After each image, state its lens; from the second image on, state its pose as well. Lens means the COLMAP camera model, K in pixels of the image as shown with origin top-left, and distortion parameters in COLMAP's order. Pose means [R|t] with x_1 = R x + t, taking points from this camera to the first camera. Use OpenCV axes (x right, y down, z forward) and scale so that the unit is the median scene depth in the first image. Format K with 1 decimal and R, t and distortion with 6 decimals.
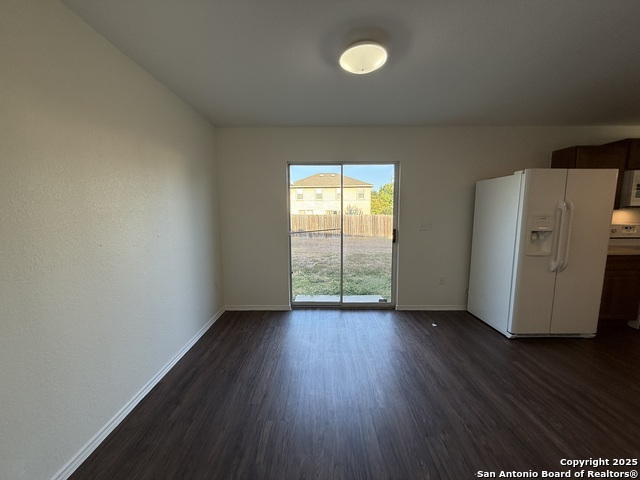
lens RADIAL K [[252.9, 0, 320.0], [0, 252.9, 240.0], [0, 0, 1]] dist [0.000000, -0.000078]
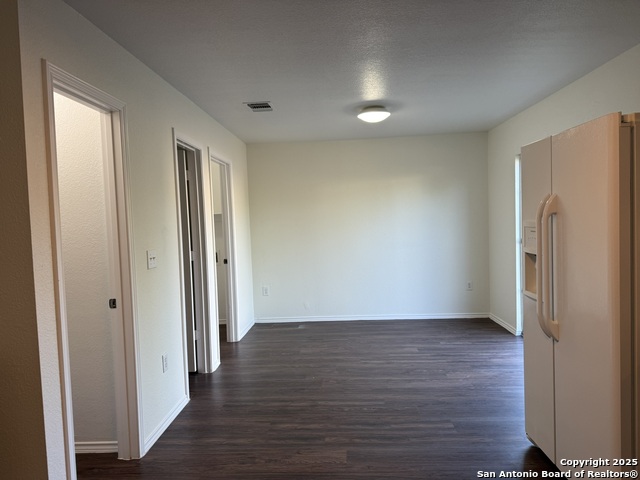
lens RADIAL K [[448.3, 0, 320.0], [0, 448.3, 240.0], [0, 0, 1]] dist [-0.000330, -0.000080]
pose [[-0.053671, 0.048684, -0.997371, 1.832969], [-0.077469, 0.995597, 0.052767, -0.079218], [0.995549, 0.080097, -0.049664, 0.574247]]
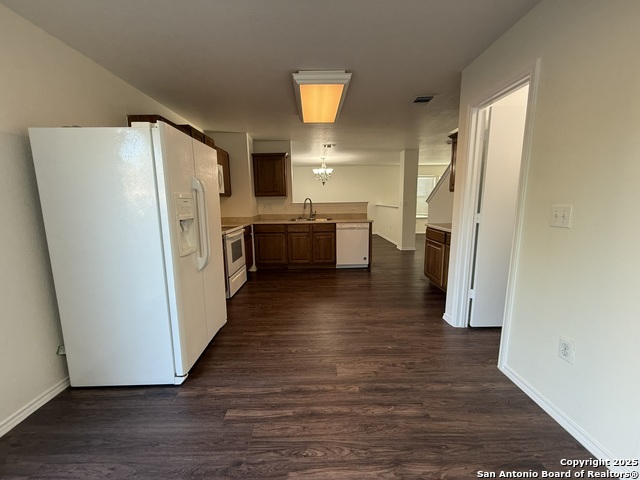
lens RADIAL K [[252.9, 0, 320.0], [0, 252.9, 240.0], [0, 0, 1]] dist [0.000000, -0.000078]
pose [[-0.010037, -0.148543, 0.988855, 0.154360], [0.122658, 0.981254, 0.148646, -0.037272], [-0.992398, 0.122783, 0.008371, 0.619585]]
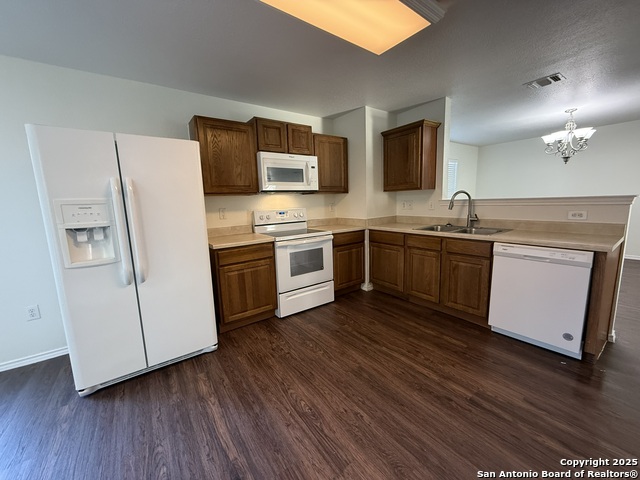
lens RADIAL K [[252.9, 0, 320.0], [0, 252.9, 240.0], [0, 0, 1]] dist [0.000000, -0.000078]
pose [[0.813102, -0.112426, 0.571162, 0.974359], [0.093136, 0.993658, 0.063001, 0.010157], [-0.574623, 0.001969, 0.818416, 0.130375]]
